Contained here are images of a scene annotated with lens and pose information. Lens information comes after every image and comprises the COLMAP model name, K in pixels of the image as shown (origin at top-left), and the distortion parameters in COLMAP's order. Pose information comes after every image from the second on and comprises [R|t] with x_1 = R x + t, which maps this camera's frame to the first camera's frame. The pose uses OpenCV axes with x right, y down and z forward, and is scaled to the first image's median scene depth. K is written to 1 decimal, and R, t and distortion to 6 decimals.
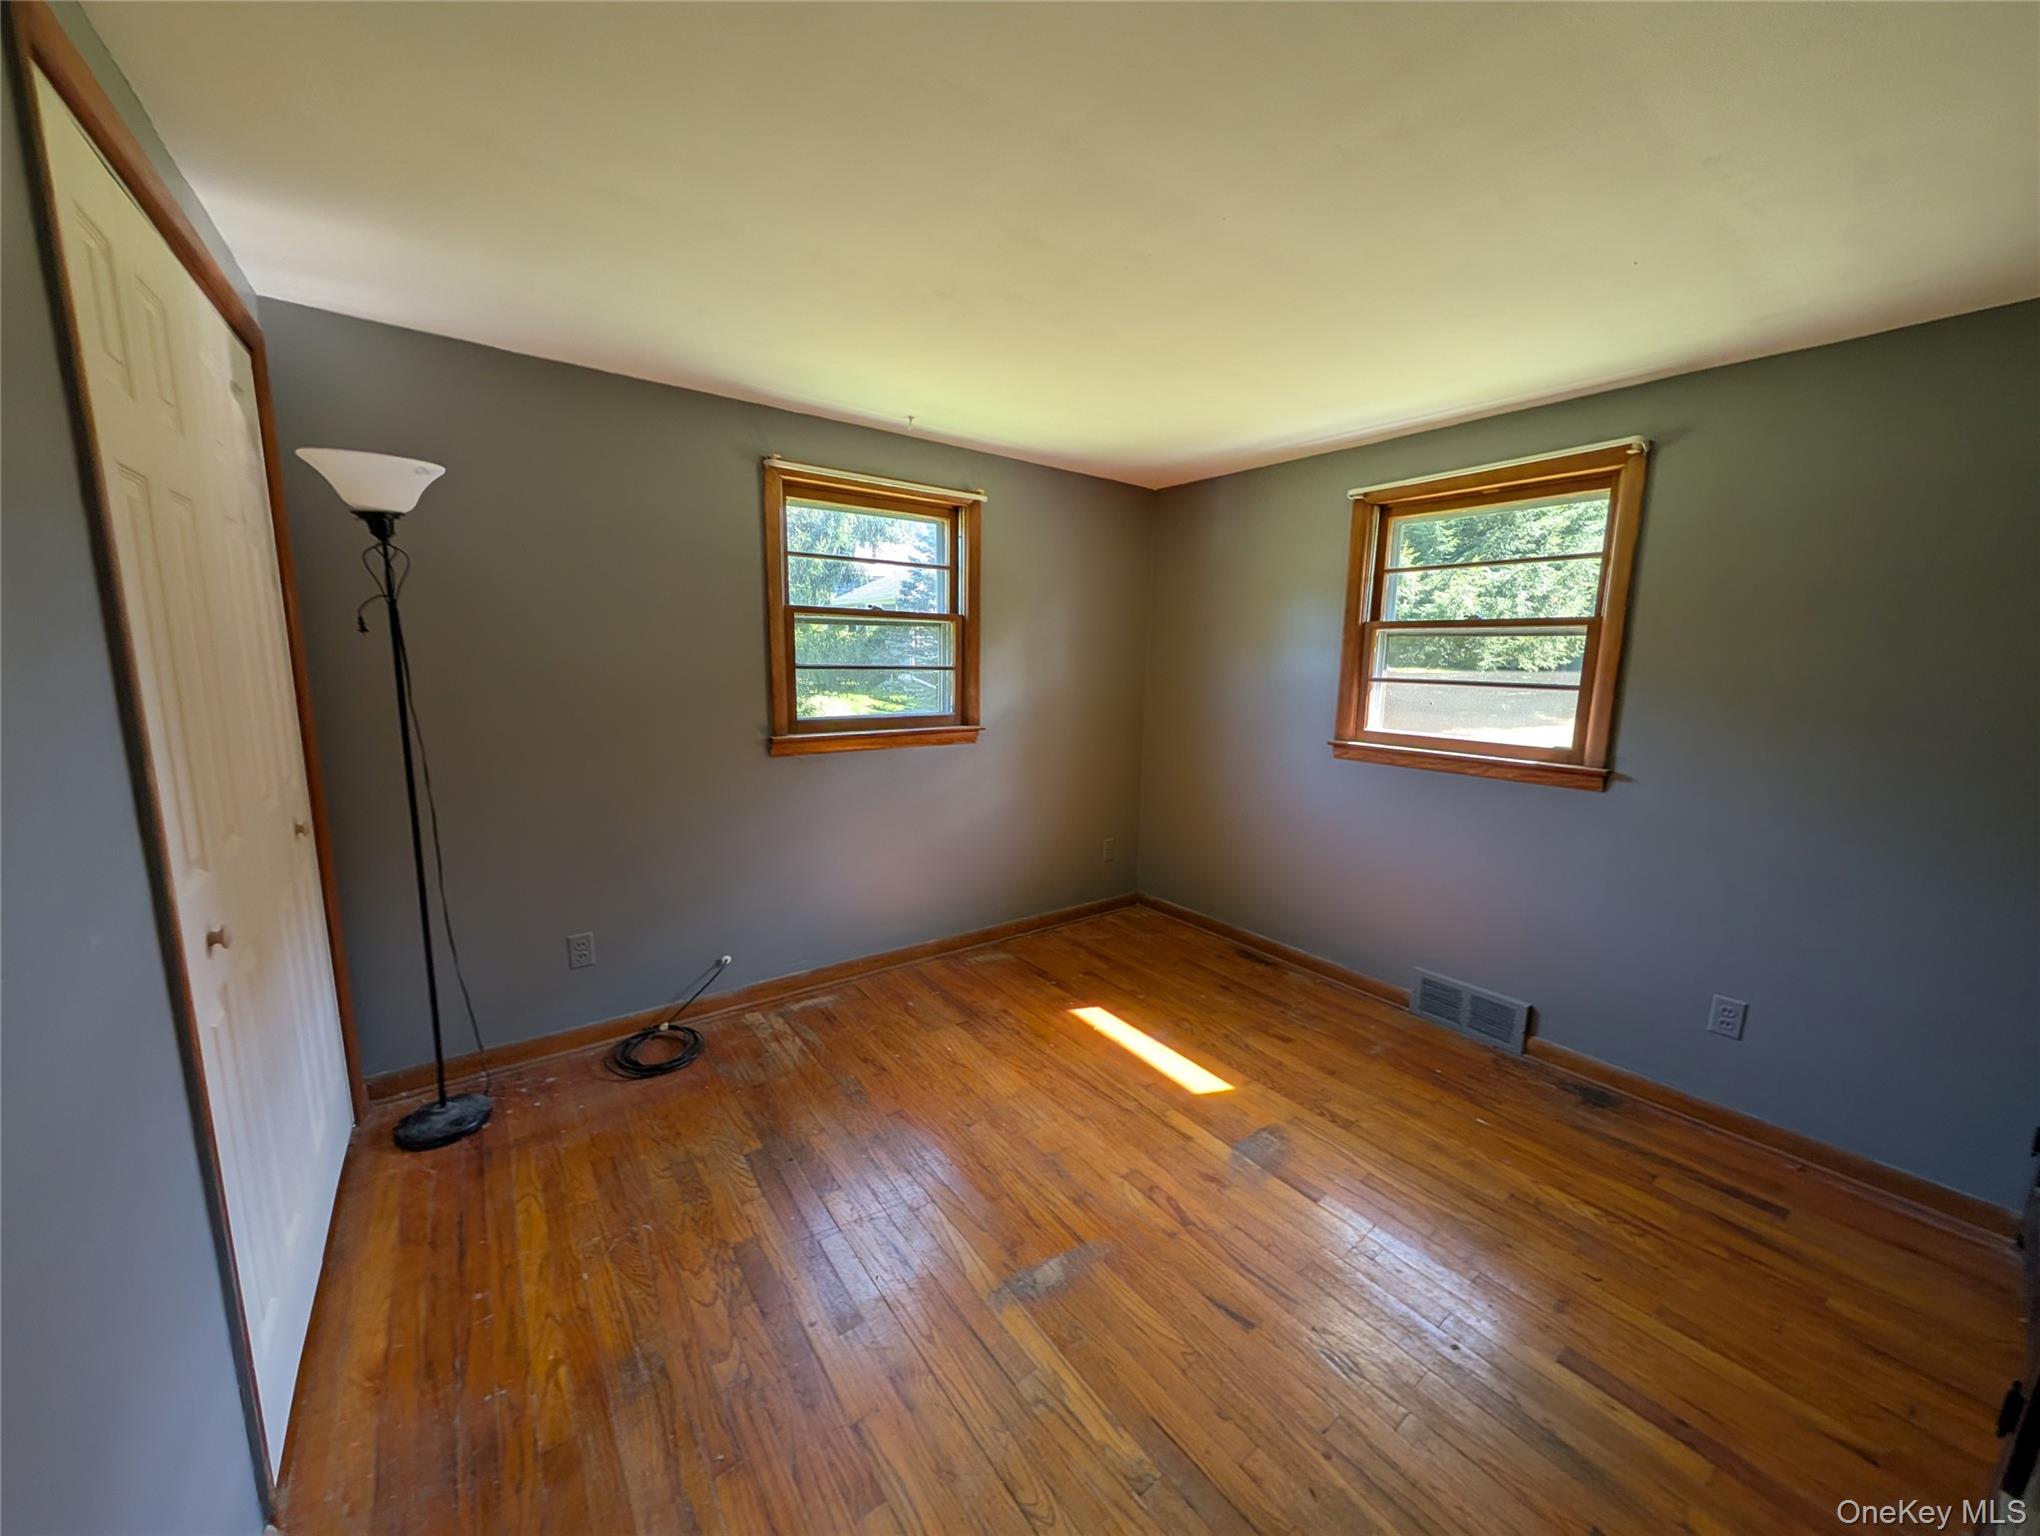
lens RADIAL K [[737.6, 0, 1015.7], [0, 737.6, 772.3], [0, 0, 1]] dist [0.002286, -0.000018]
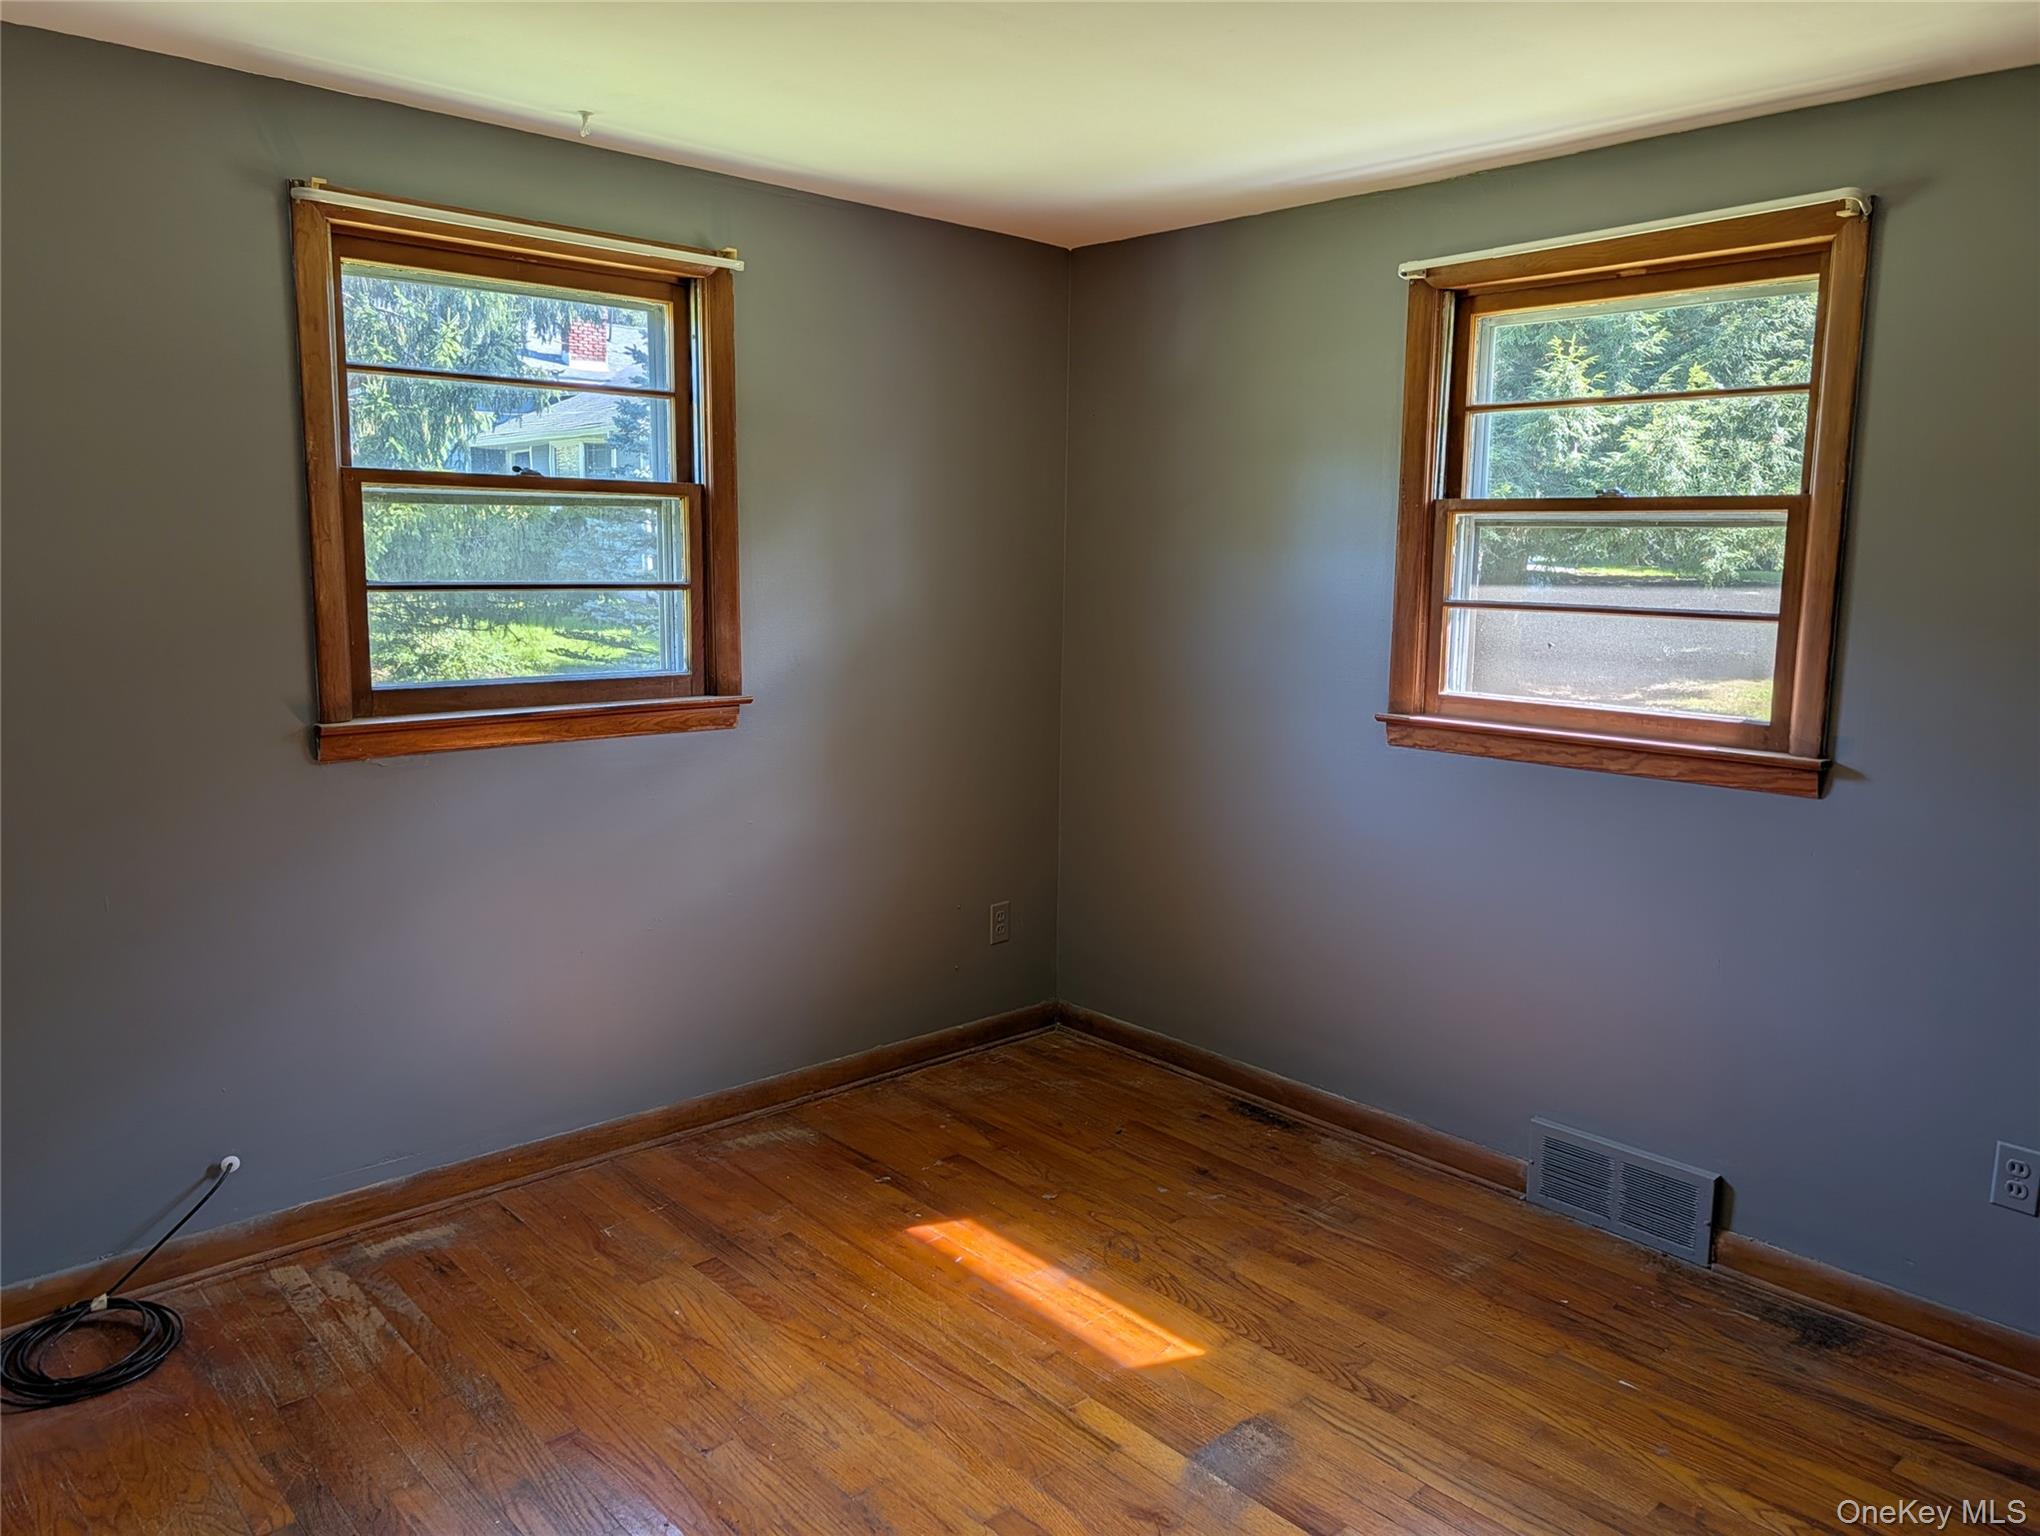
lens RADIAL K [[1451.7, 0, 1018.0], [0, 1451.7, 757.3], [0, 0, 1]] dist [0.026554, -0.021736]
pose [[0.994379, -0.018196, 0.104308, 0.050073], [0.019475, 0.999747, -0.011257, -0.004280], [-0.104076, 0.013225, 0.994481, -0.063676]]
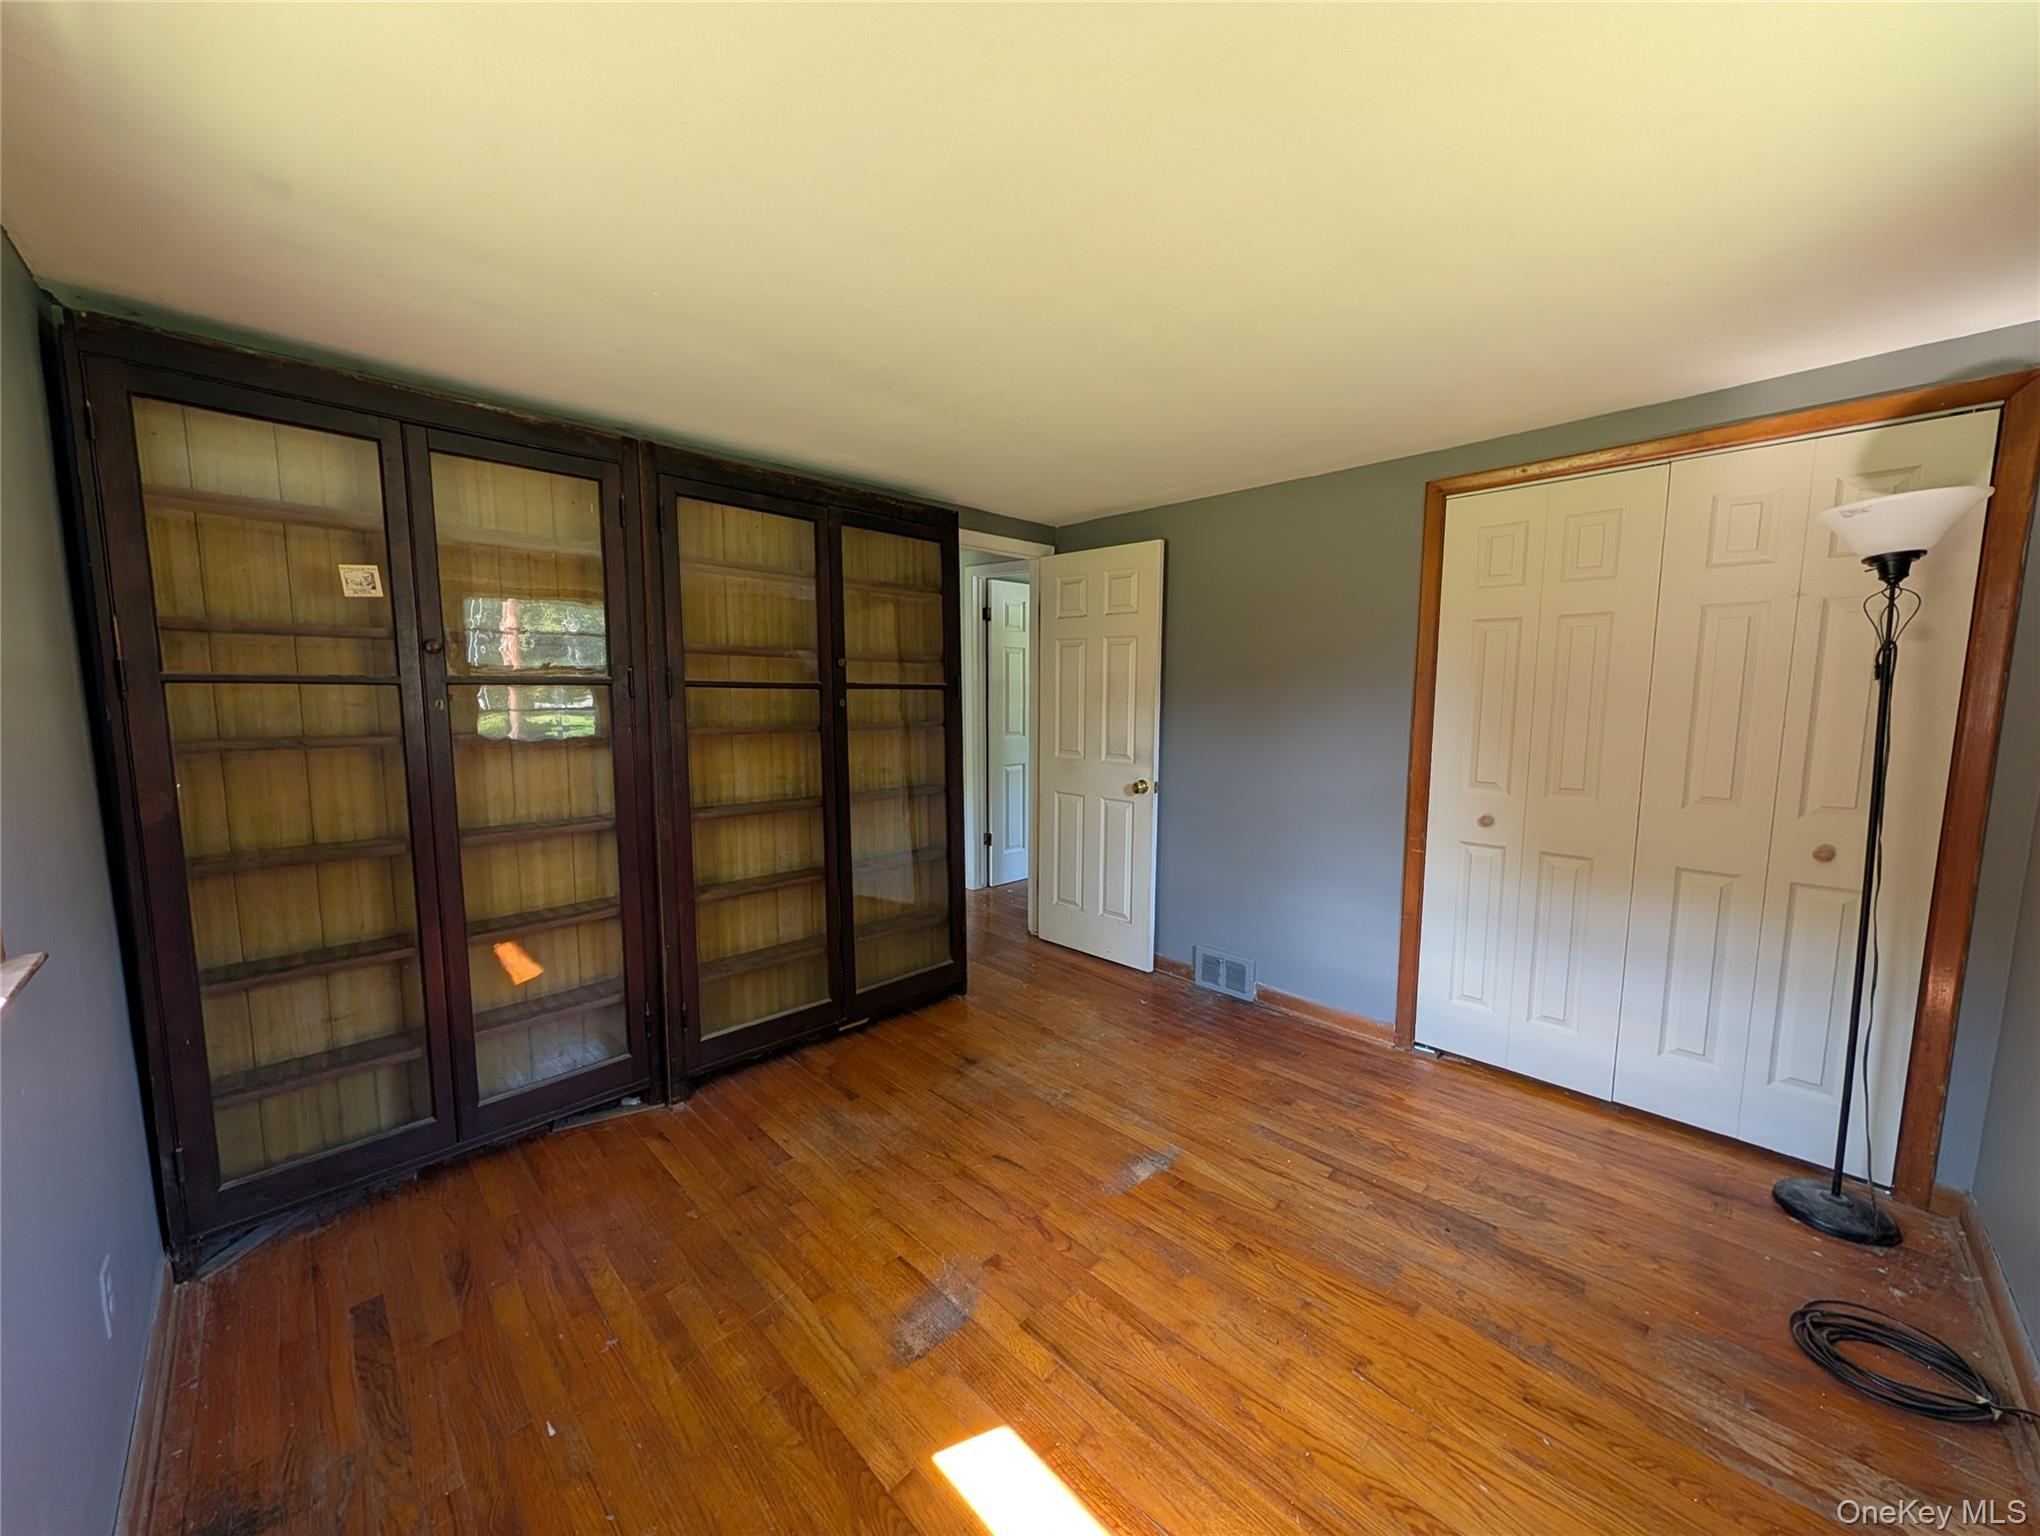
lens RADIAL K [[738.4, 0, 1016.0], [0, 738.4, 772.8], [0, 0, 1]] dist [0.001688, -0.000010]
pose [[-0.989247, -0.000361, -0.146257, 0.291635], [-0.041247, 0.960095, 0.276615, -0.208760], [0.140321, 0.279673, -0.949786, 1.285662]]
